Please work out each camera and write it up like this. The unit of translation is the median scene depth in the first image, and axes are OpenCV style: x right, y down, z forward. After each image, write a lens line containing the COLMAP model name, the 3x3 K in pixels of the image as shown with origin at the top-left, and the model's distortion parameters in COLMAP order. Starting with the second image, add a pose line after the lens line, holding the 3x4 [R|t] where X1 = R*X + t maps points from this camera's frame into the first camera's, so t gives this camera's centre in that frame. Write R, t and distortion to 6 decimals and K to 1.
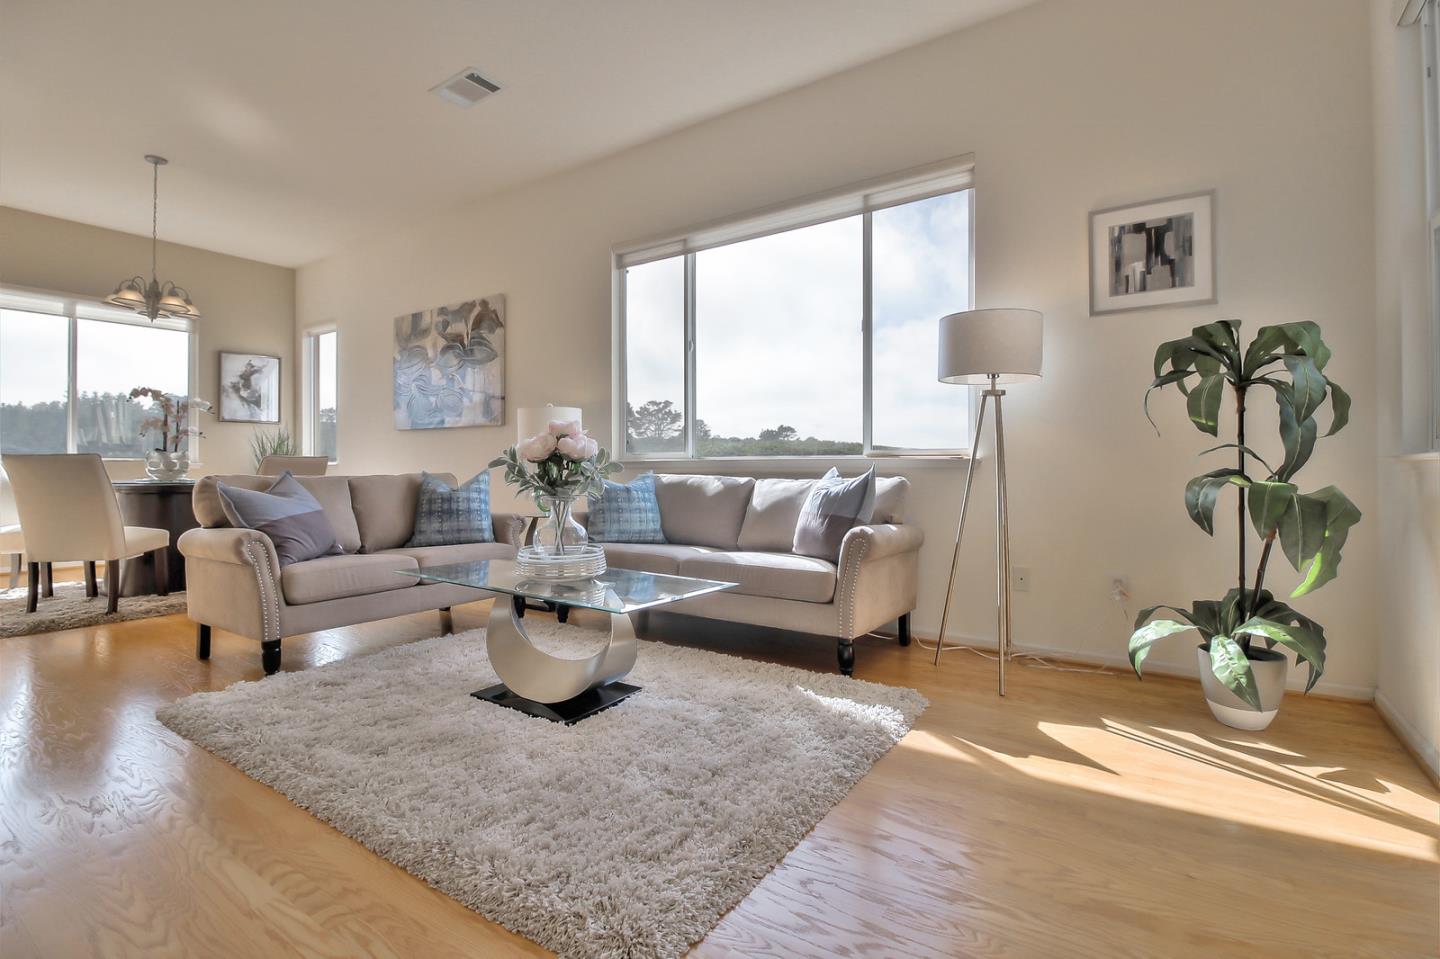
lens RADIAL K [[668.1, 0, 734.9], [0, 668.1, 472.0], [0, 0, 1]] dist [-0.008595, -0.008114]
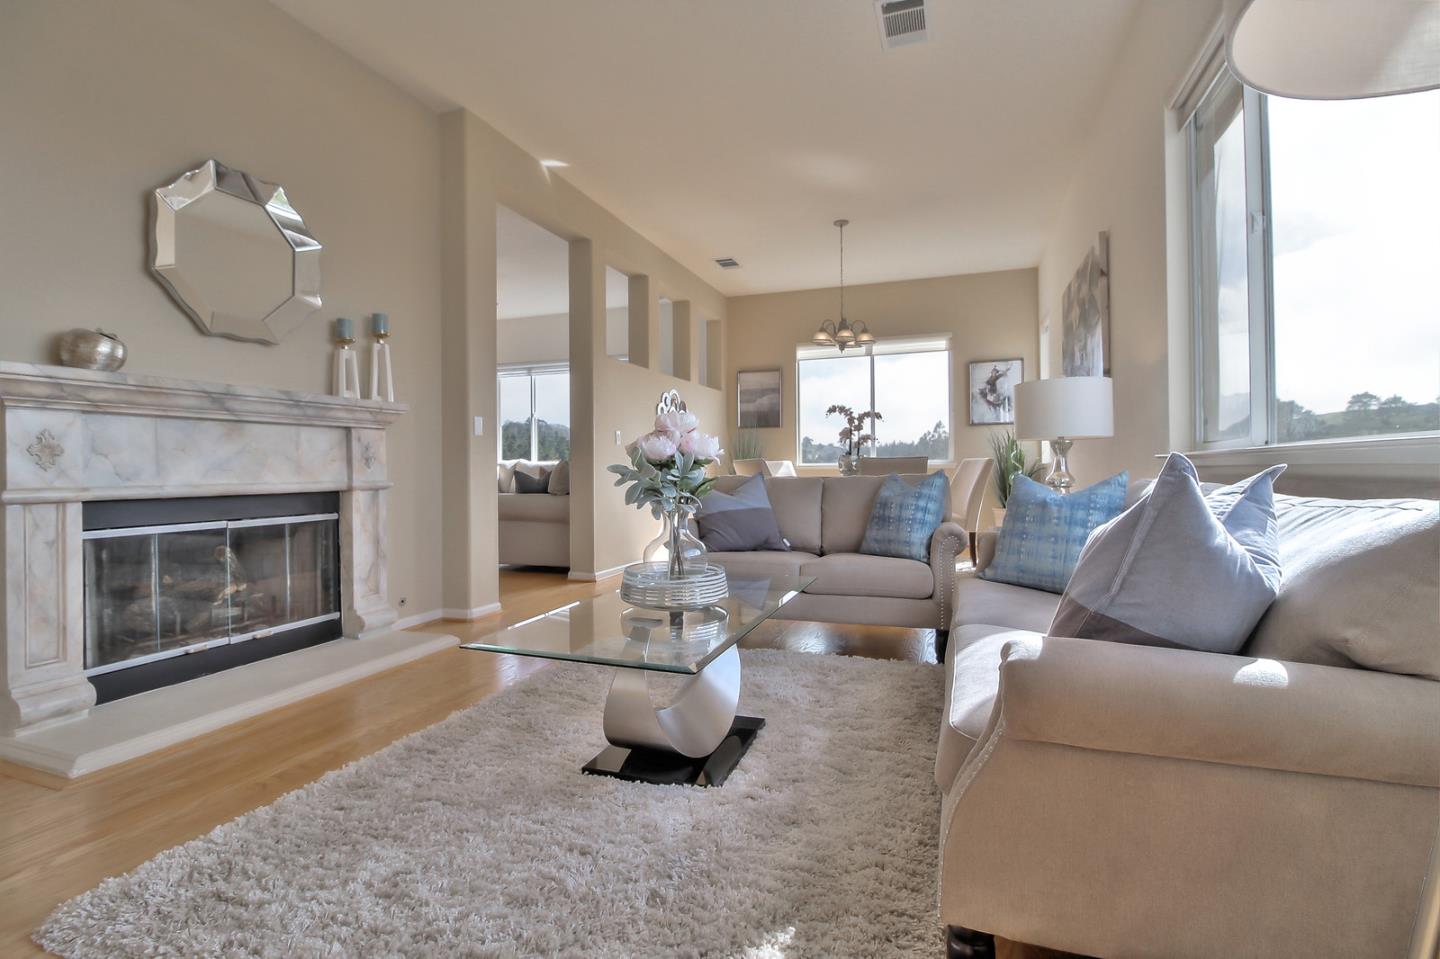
lens RADIAL K [[668.1, 0, 712.0], [0, 668.1, 468.8], [0, 0, 1]] dist [-0.008595, -0.008114]
pose [[0.247967, -0.002913, -0.968764, 0.228538], [0.003262, 0.999992, -0.002172, -0.003066], [0.968763, -0.002622, 0.247975, 0.347833]]
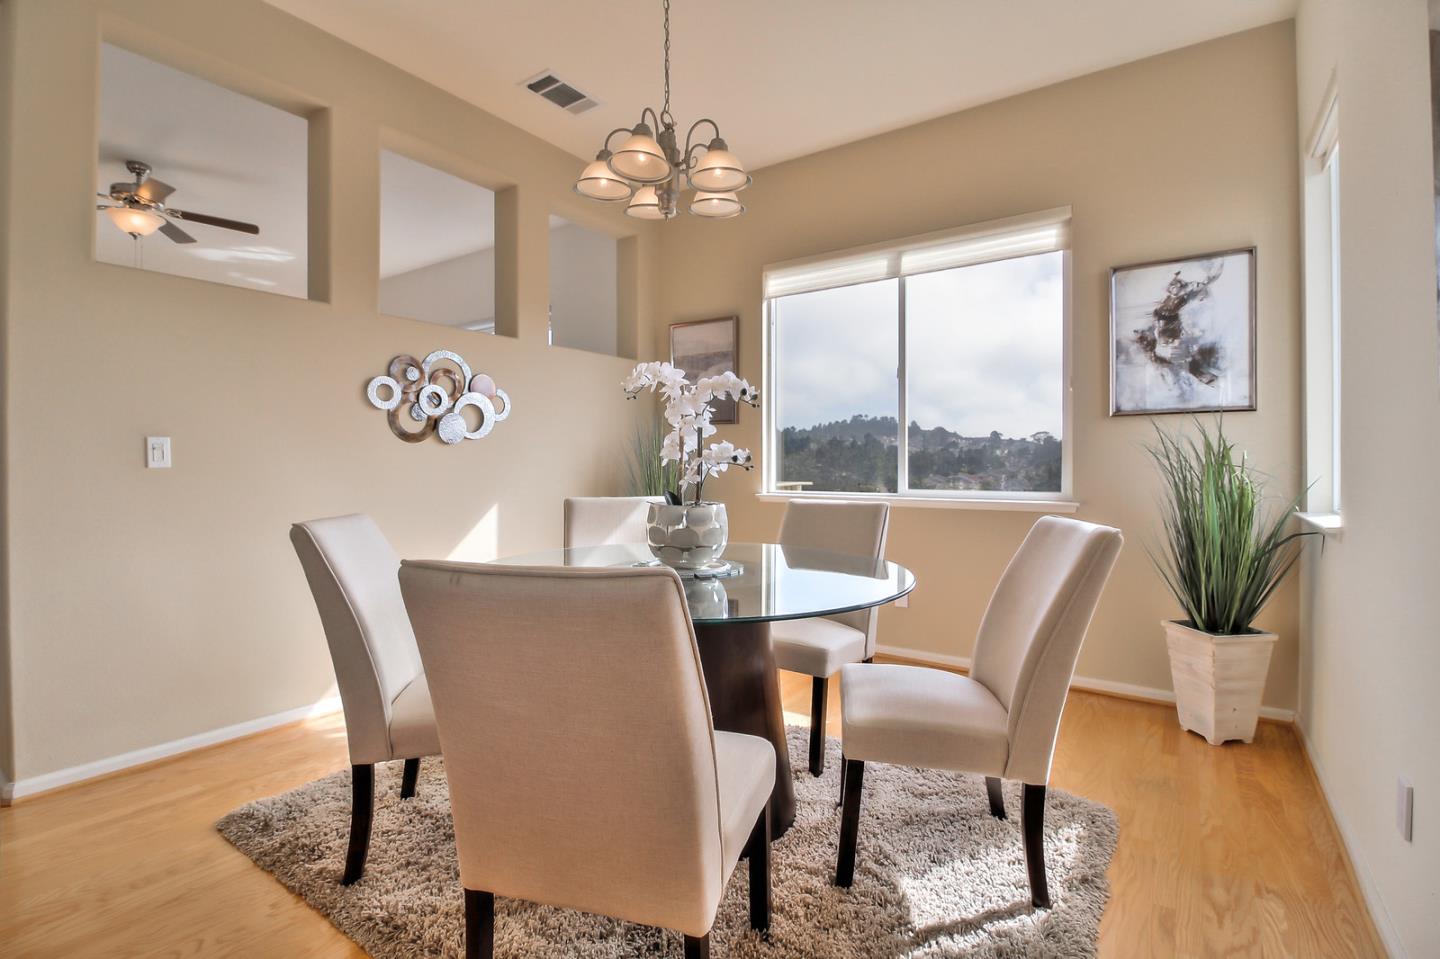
lens RADIAL K [[668.1, 0, 728.5], [0, 668.1, 473.3], [0, 0, 1]] dist [-0.008595, -0.008114]
pose [[0.008475, 0.011790, -0.999895, -0.341830], [-0.001140, 0.999930, 0.011780, -0.046675], [0.999963, 0.001040, 0.008488, 0.824686]]
